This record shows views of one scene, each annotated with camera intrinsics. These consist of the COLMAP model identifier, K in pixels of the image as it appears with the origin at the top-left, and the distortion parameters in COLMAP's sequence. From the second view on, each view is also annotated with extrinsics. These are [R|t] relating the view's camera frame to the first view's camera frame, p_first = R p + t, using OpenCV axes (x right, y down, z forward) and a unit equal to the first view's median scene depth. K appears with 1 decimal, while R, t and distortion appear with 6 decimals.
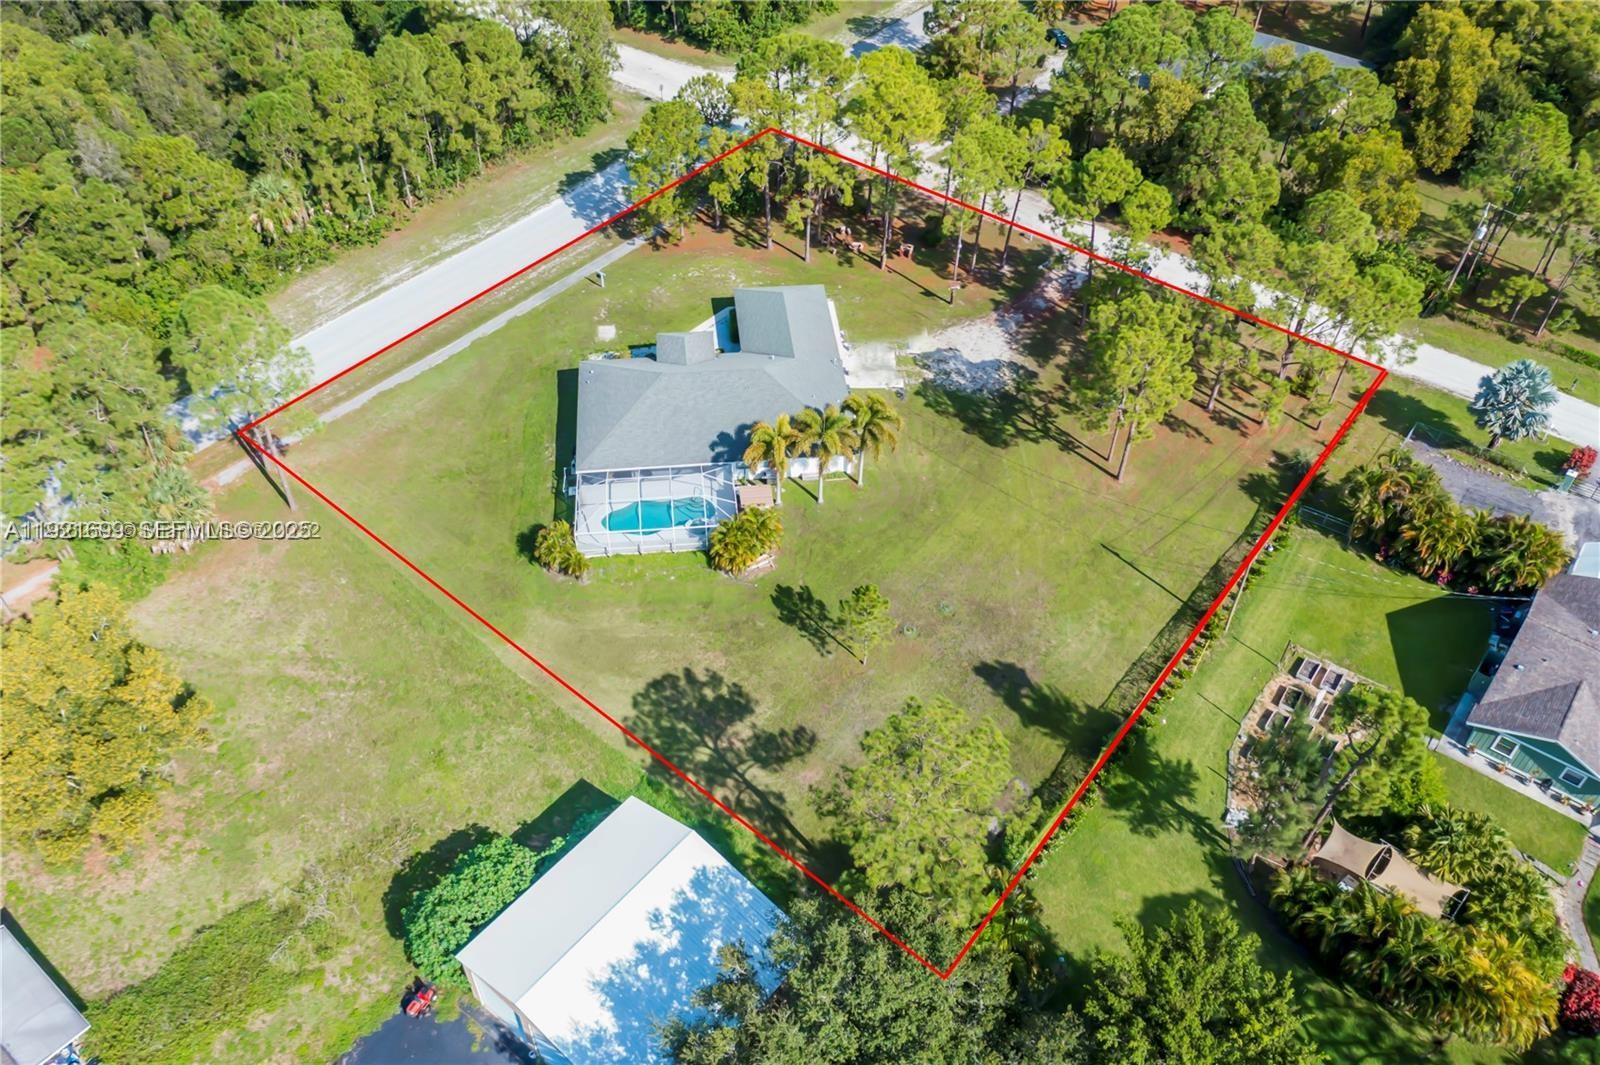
lens RADIAL K [[1239.9, 0, 803.2], [0, 1239.9, 535.3], [0, 0, 1]] dist [-0.001413, 0.025487]
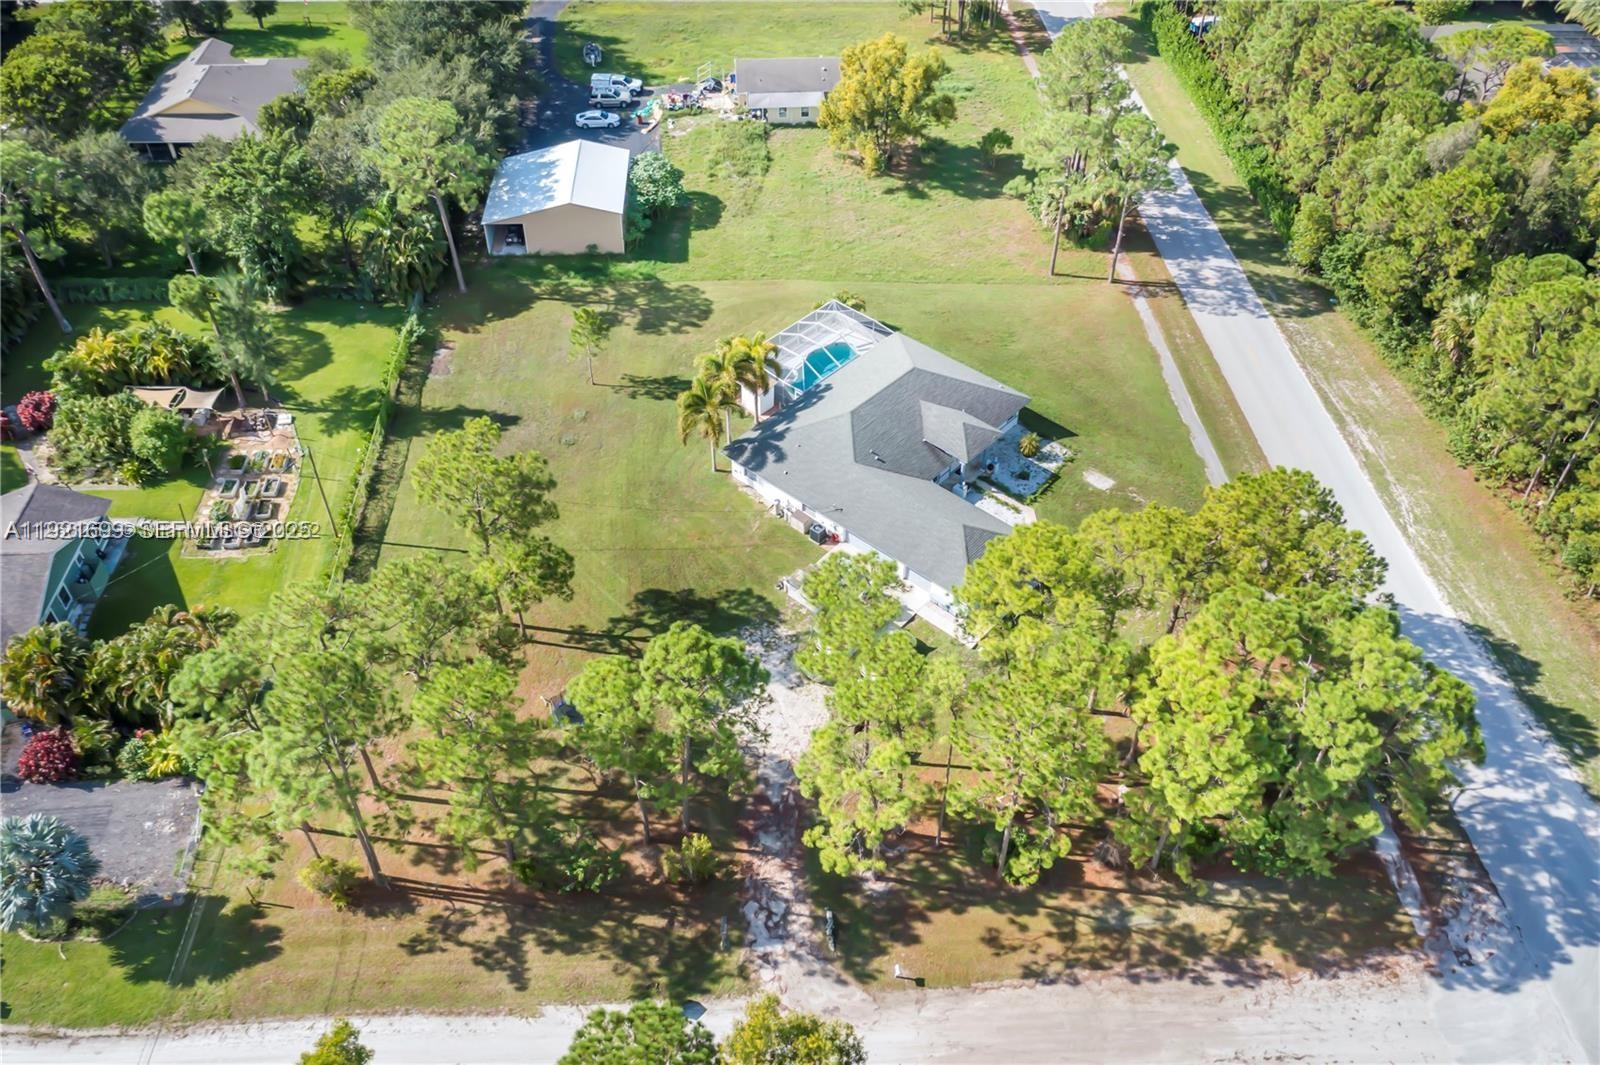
lens RADIAL K [[1239.9, 0, 790.0], [0, 1239.9, 543.9], [0, 0, 1]] dist [-0.001413, 0.025487]
pose [[-0.748982, 0.455396, -0.481291, 0.543926], [-0.464773, 0.156620, 0.871468, -0.993912], [0.472243, 0.876405, 0.094350, 1.046981]]
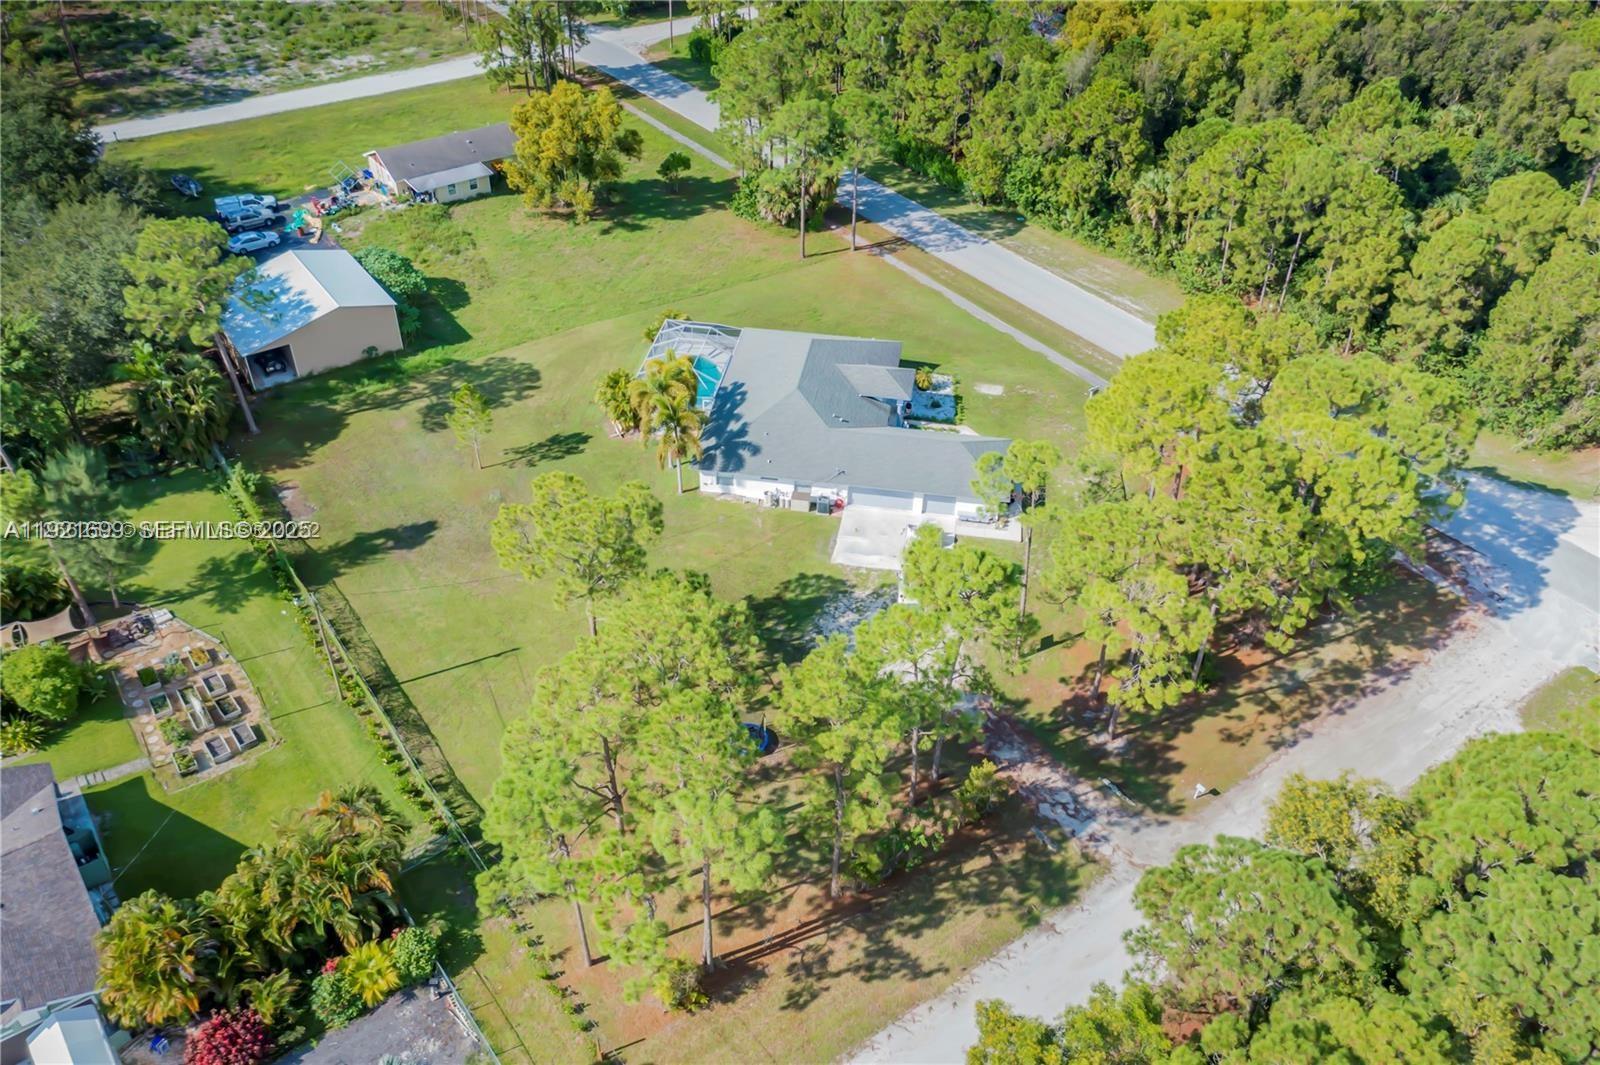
lens RADIAL K [[1239.9, 0, 796.7], [0, 1239.9, 530.8], [0, 0, 1]] dist [-0.001413, 0.025487]
pose [[-0.264354, 0.591285, -0.761905, 0.835391], [-0.680054, 0.445886, 0.581990, -0.698575], [0.683844, 0.671988, 0.284235, 0.853511]]
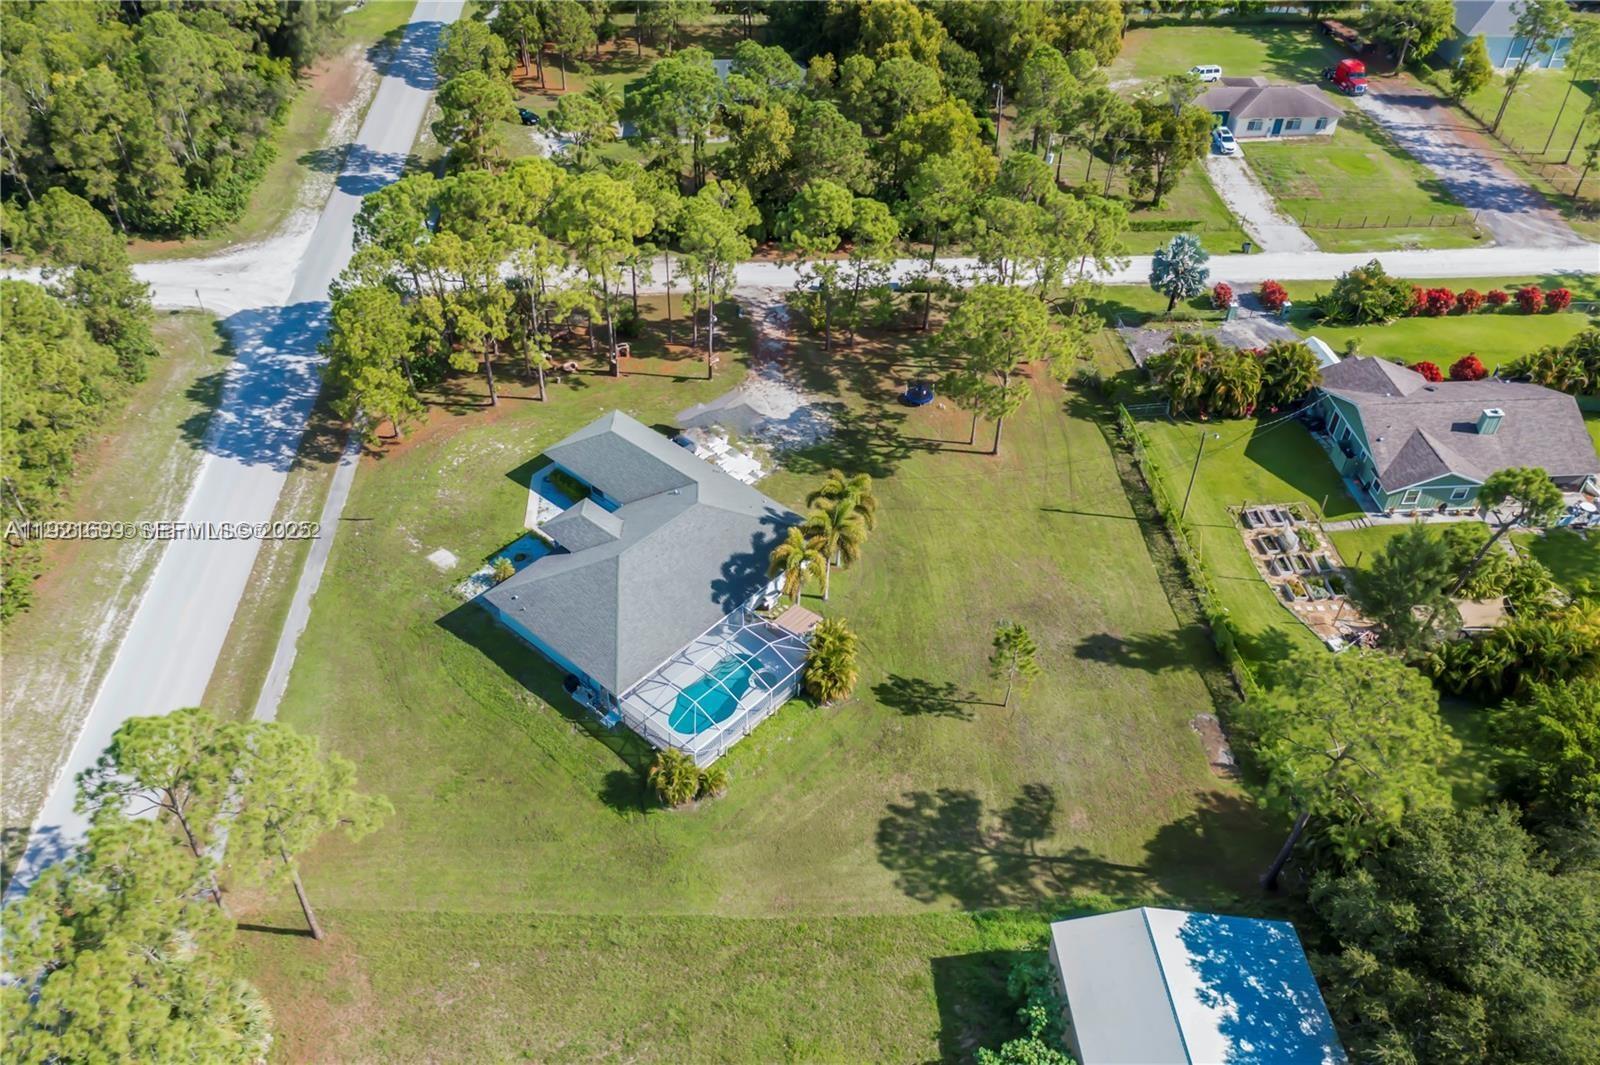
lens RADIAL K [[1239.9, 0, 795.3], [0, 1239.9, 528.0], [0, 0, 1]] dist [-0.001413, 0.025487]
pose [[0.739134, -0.440175, 0.509830, -0.495757], [0.459382, 0.882997, 0.096362, -0.187586], [-0.492594, 0.162982, 0.854861, 0.183787]]
